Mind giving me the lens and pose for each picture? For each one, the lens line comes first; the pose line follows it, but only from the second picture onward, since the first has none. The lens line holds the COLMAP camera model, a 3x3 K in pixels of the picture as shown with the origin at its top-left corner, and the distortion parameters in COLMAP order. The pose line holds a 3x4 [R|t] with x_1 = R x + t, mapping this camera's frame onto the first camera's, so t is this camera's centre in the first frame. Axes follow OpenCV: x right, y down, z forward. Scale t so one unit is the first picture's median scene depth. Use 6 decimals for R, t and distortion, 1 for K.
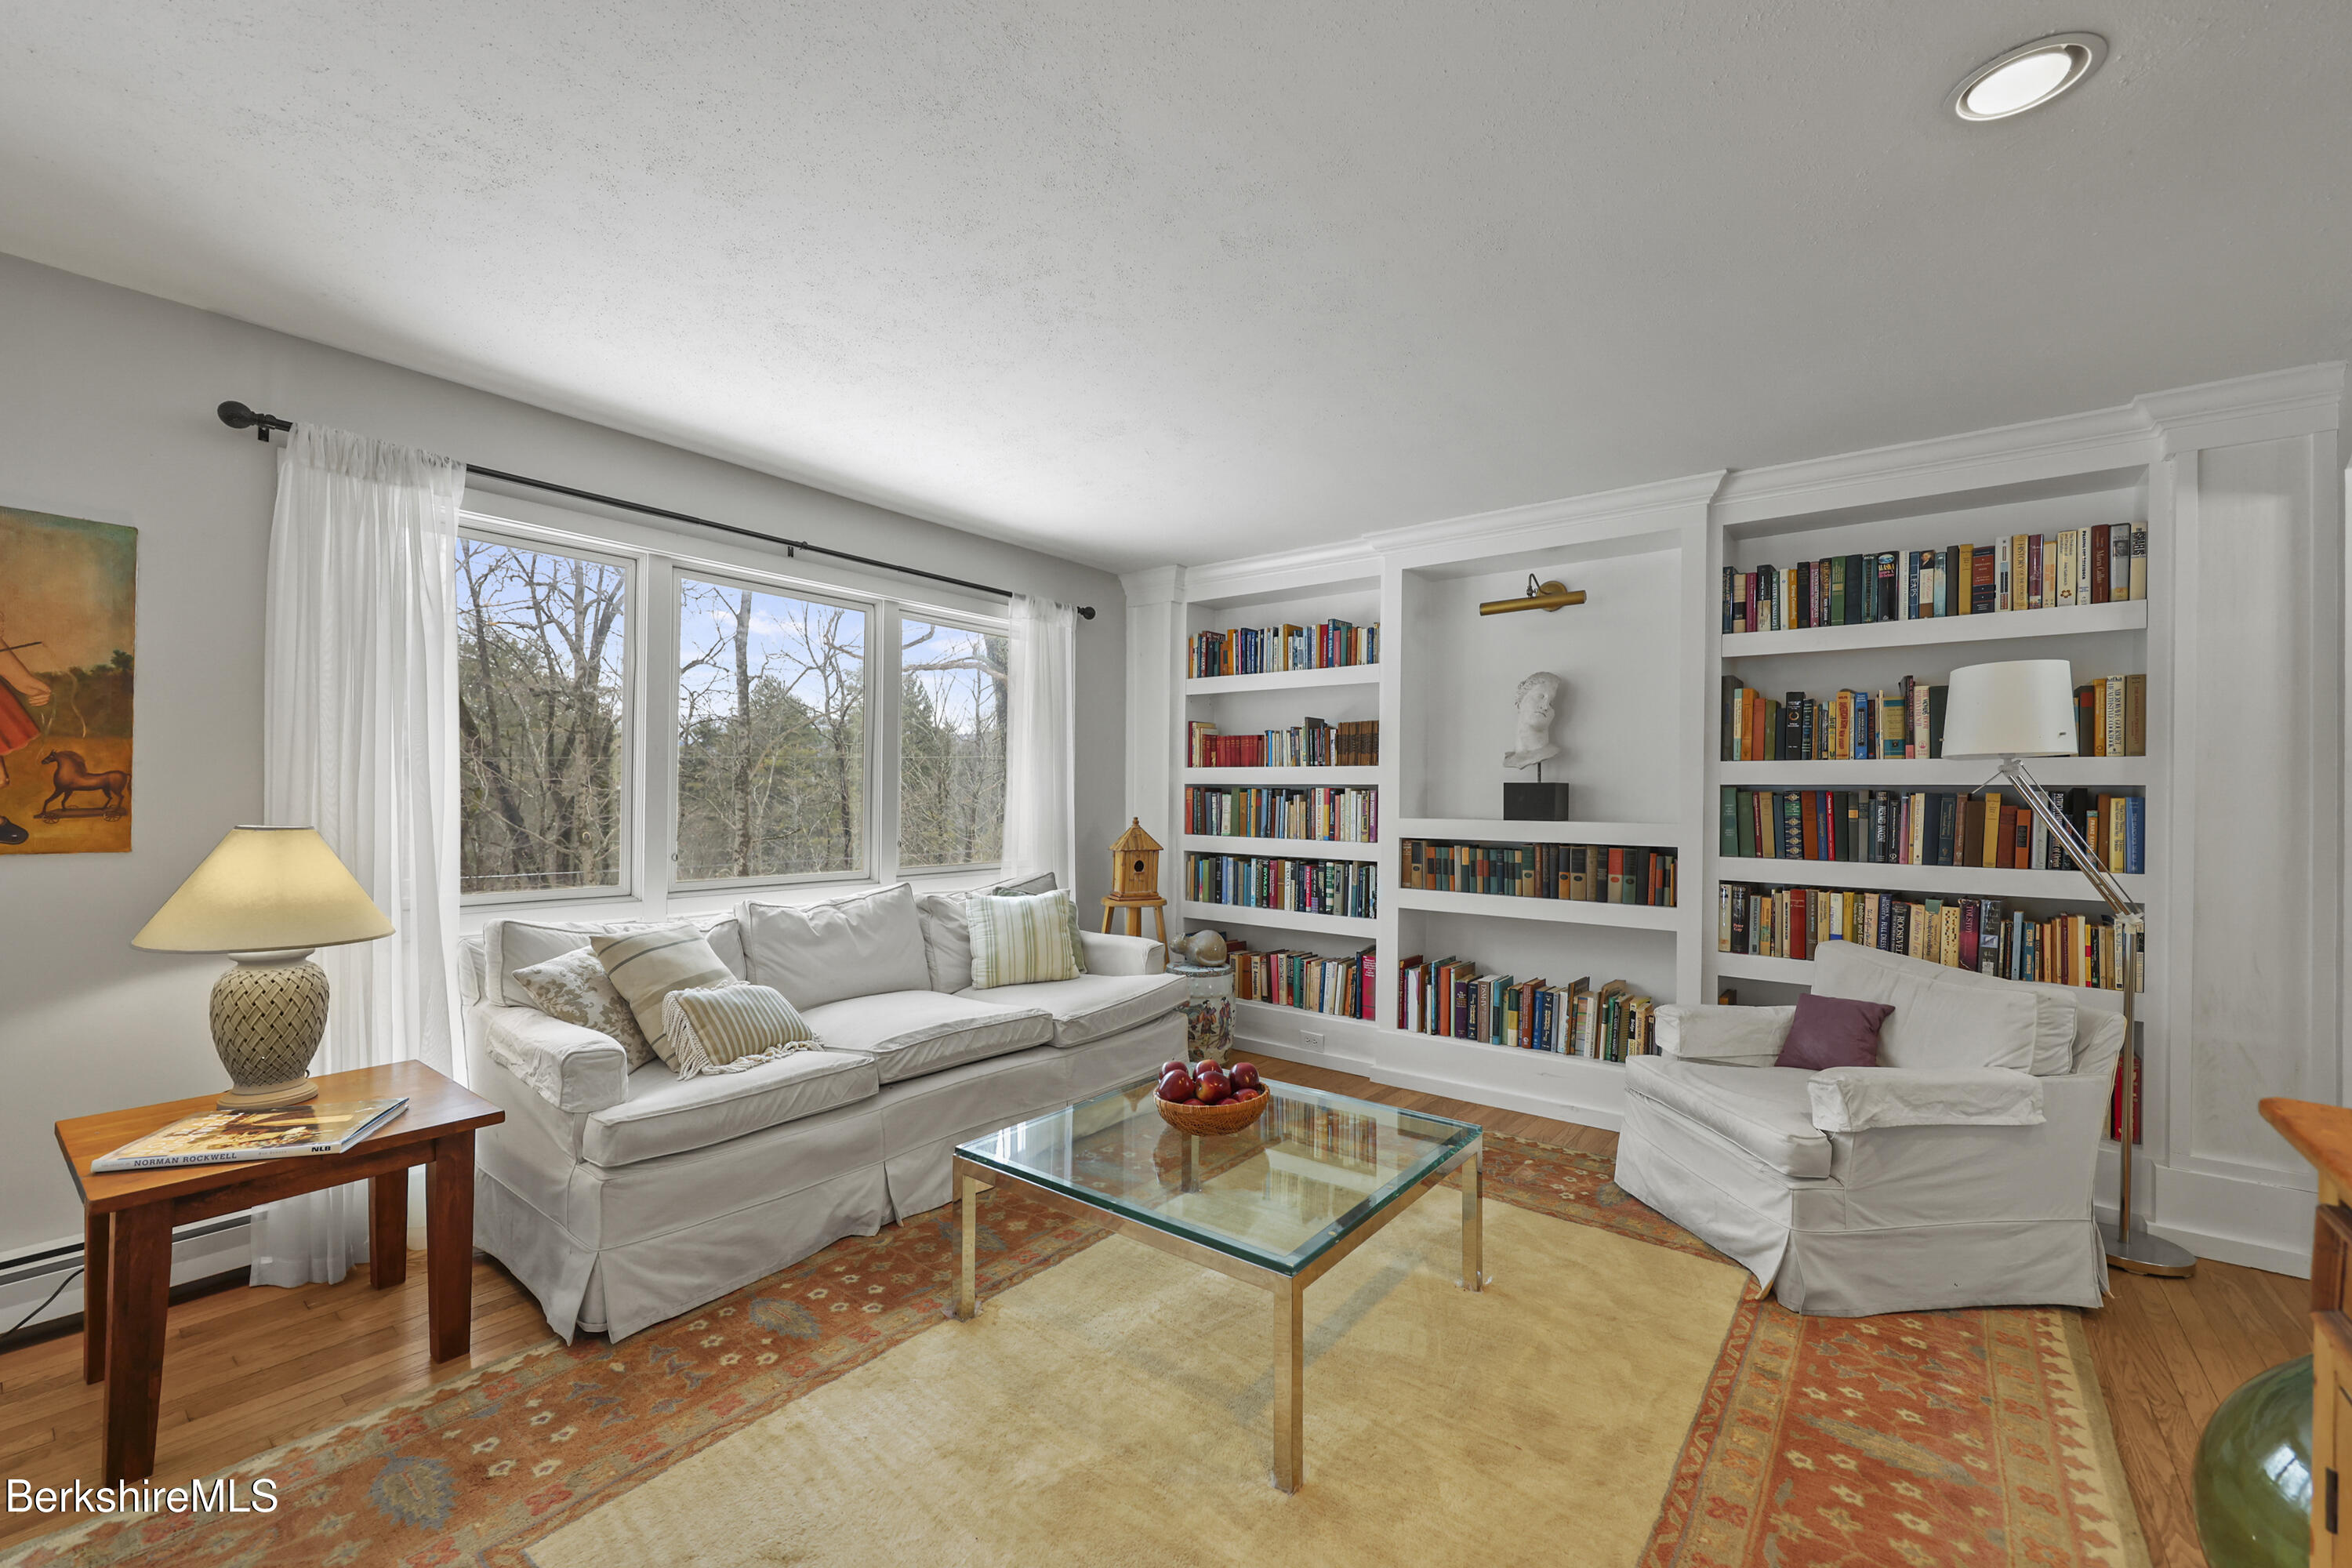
lens RADIAL K [[955.6, 0, 1179.5], [0, 955.6, 795.3], [0, 0, 1]] dist [0.000346, 0.000032]
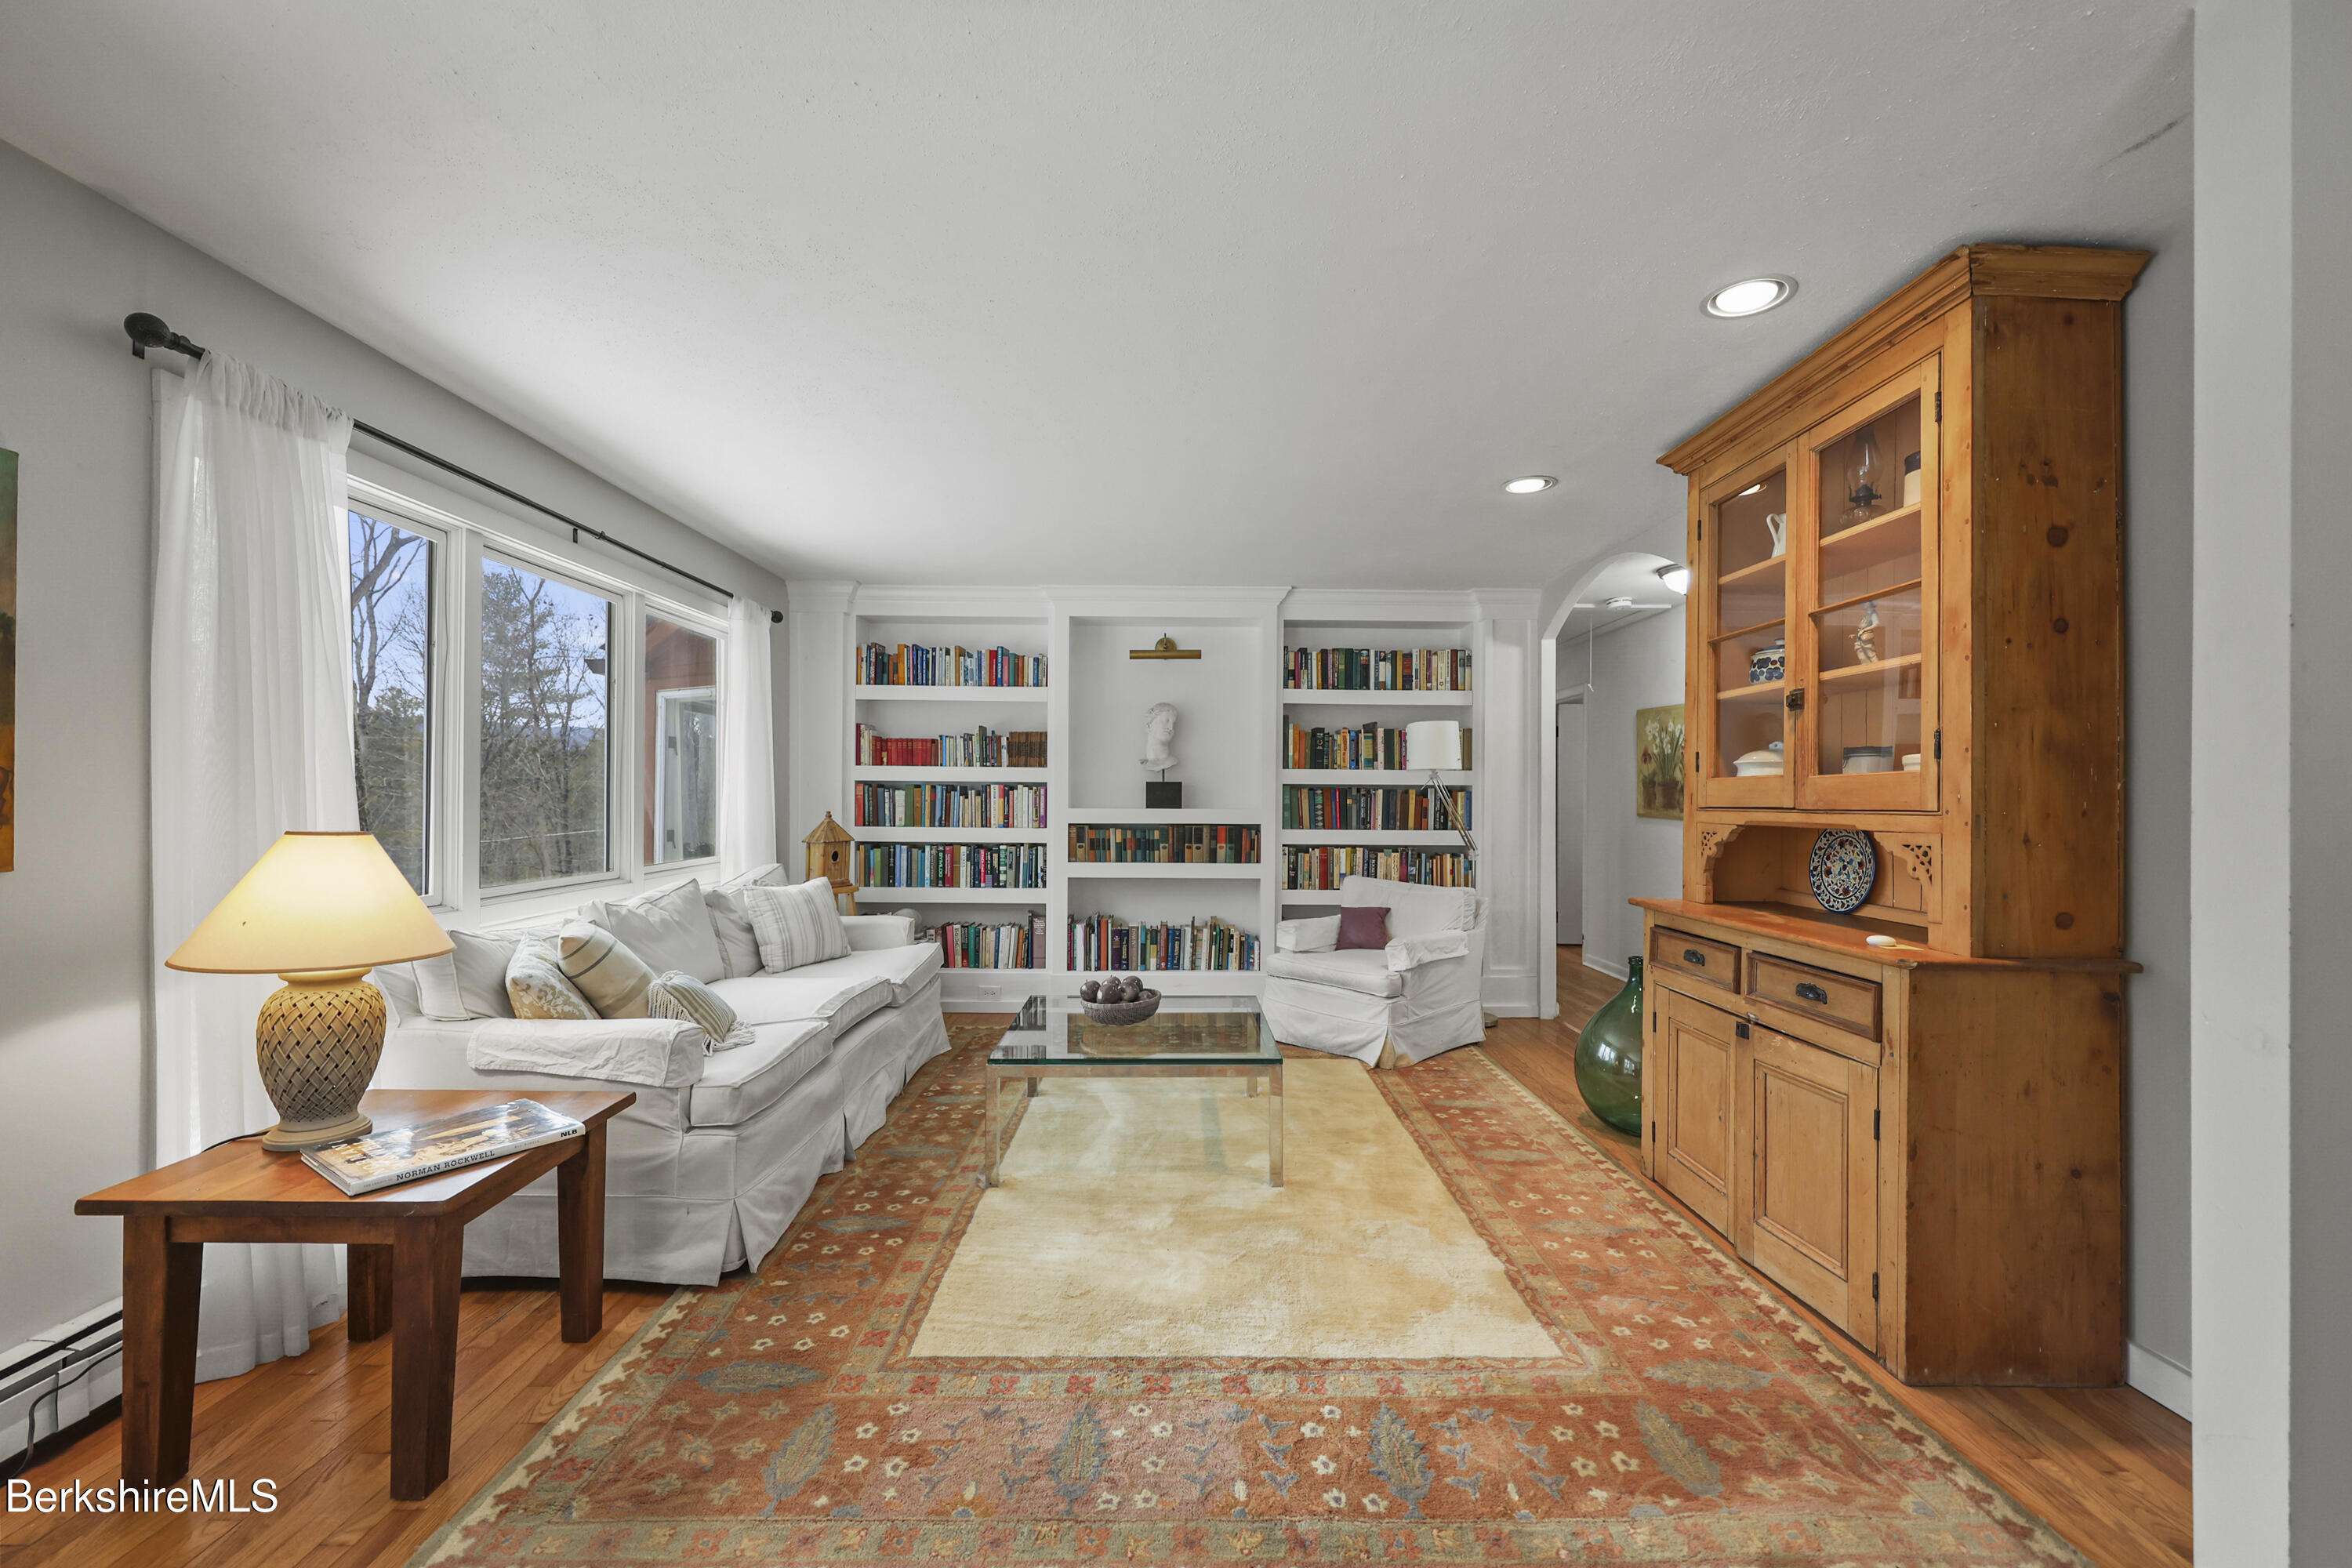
lens RADIAL K [[952.0, 0, 1182.7], [0, 952.0, 799.7], [0, 0, 1]] dist [-0.000549, 0.000354]
pose [[0.780638, -0.008501, 0.624926, -0.502202], [0.000679, 0.999918, 0.012754, -0.004758], [-0.624983, -0.009532, 0.780580, -0.115328]]
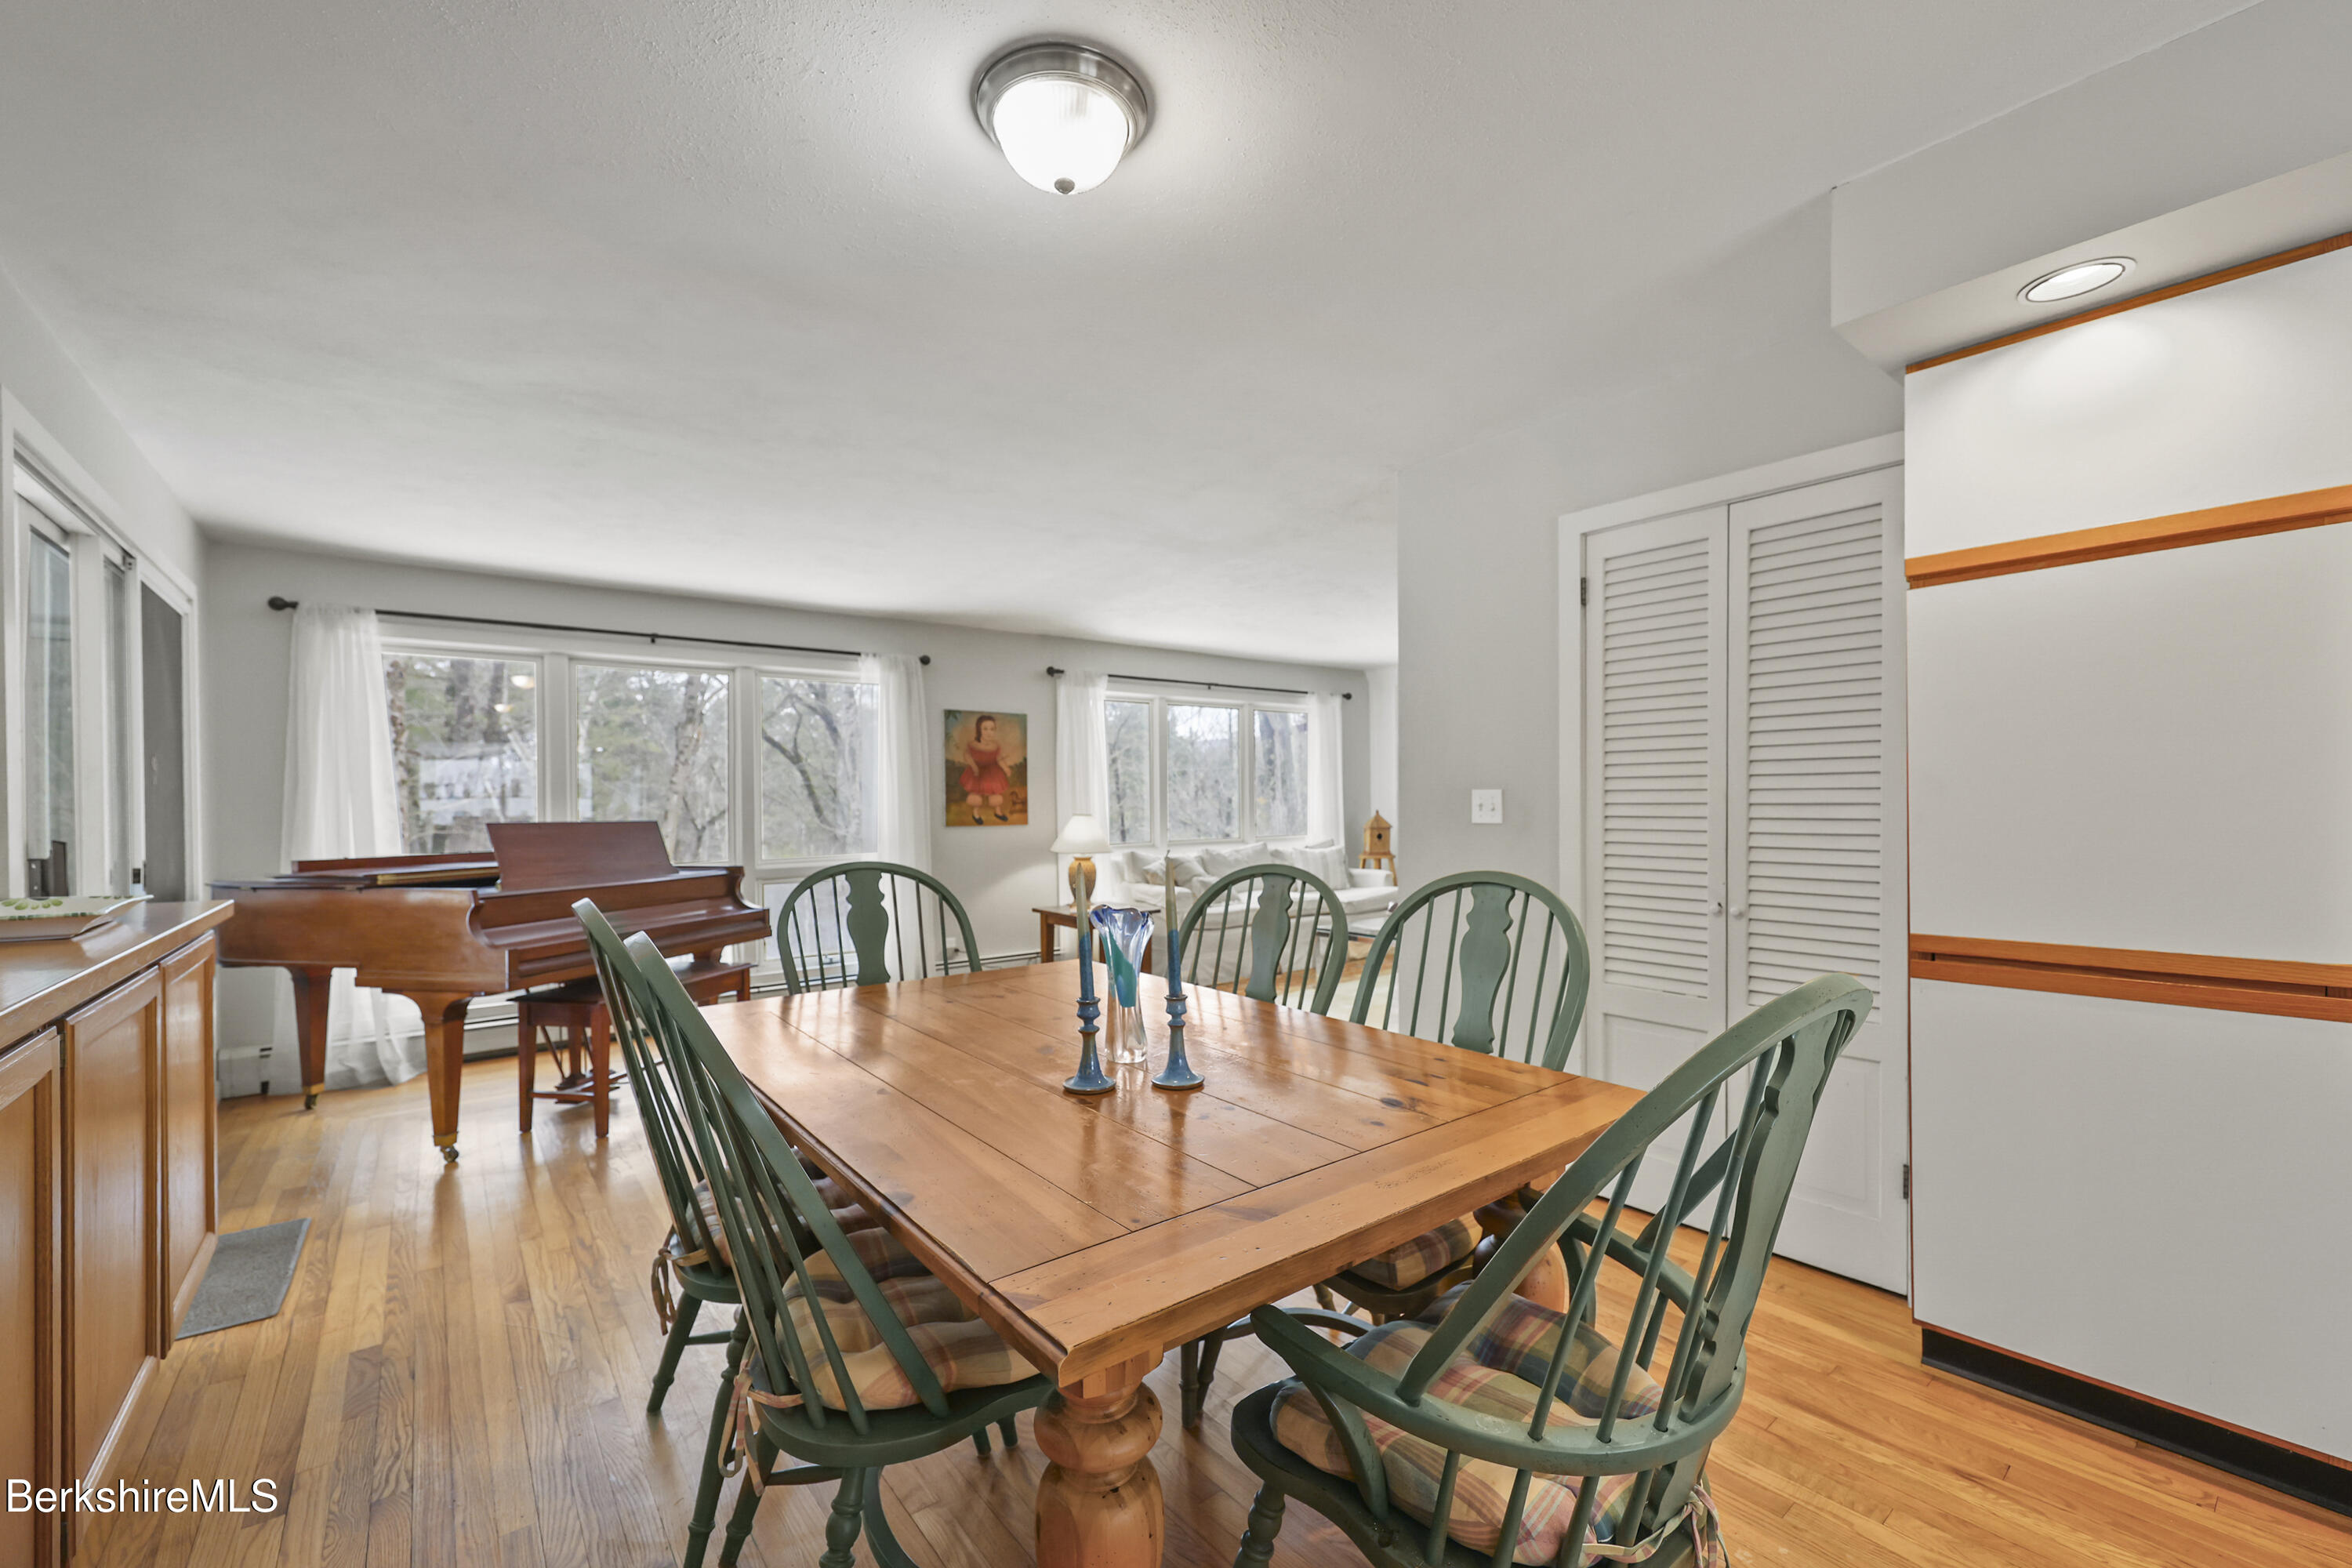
lens RADIAL K [[960.4, 0, 1181.6], [0, 960.4, 817.0], [0, 0, 1]] dist [-0.000401, -0.000097]
pose [[0.969377, -0.016789, -0.245004, 0.050336], [0.021845, 0.999601, 0.017932, -0.003837], [0.244605, -0.022735, 0.969356, -1.048214]]
